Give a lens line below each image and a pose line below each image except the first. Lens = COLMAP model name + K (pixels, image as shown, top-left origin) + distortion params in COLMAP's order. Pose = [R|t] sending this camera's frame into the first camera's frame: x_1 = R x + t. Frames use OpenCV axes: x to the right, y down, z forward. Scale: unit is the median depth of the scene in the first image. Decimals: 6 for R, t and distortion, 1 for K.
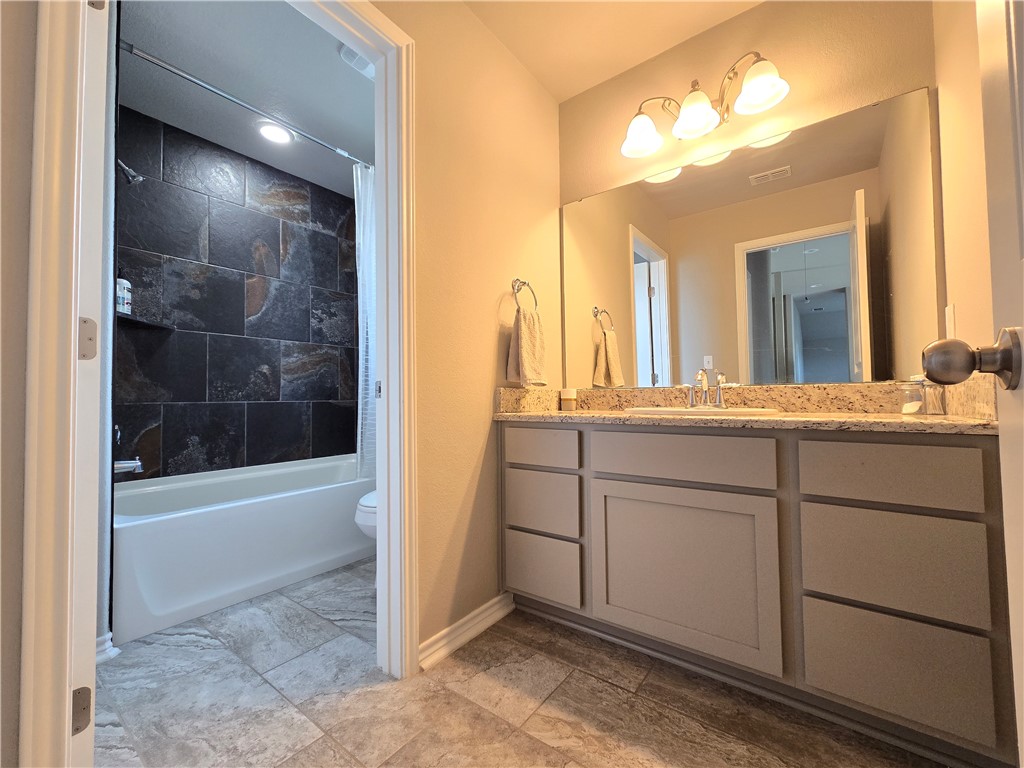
lens RADIAL K [[420.2, 0, 514.9], [0, 420.2, 381.2], [0, 0, 1]] dist [0.000006, 0.002801]
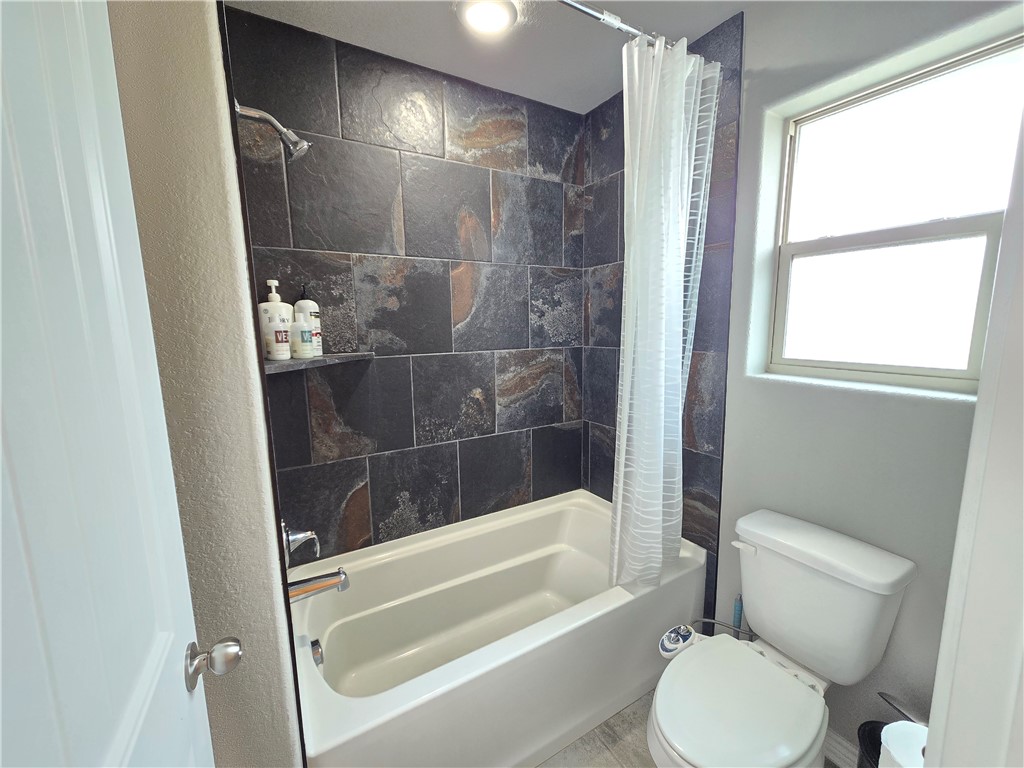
lens RADIAL K [[420.2, 0, 514.2], [0, 420.2, 384.8], [0, 0, 1]] dist [0.000006, 0.002801]
pose [[0.925147, 0.061200, -0.374642, -0.265791], [0.011845, 0.981784, 0.189632, -0.184893], [0.379423, -0.179875, 0.907570, 0.367474]]
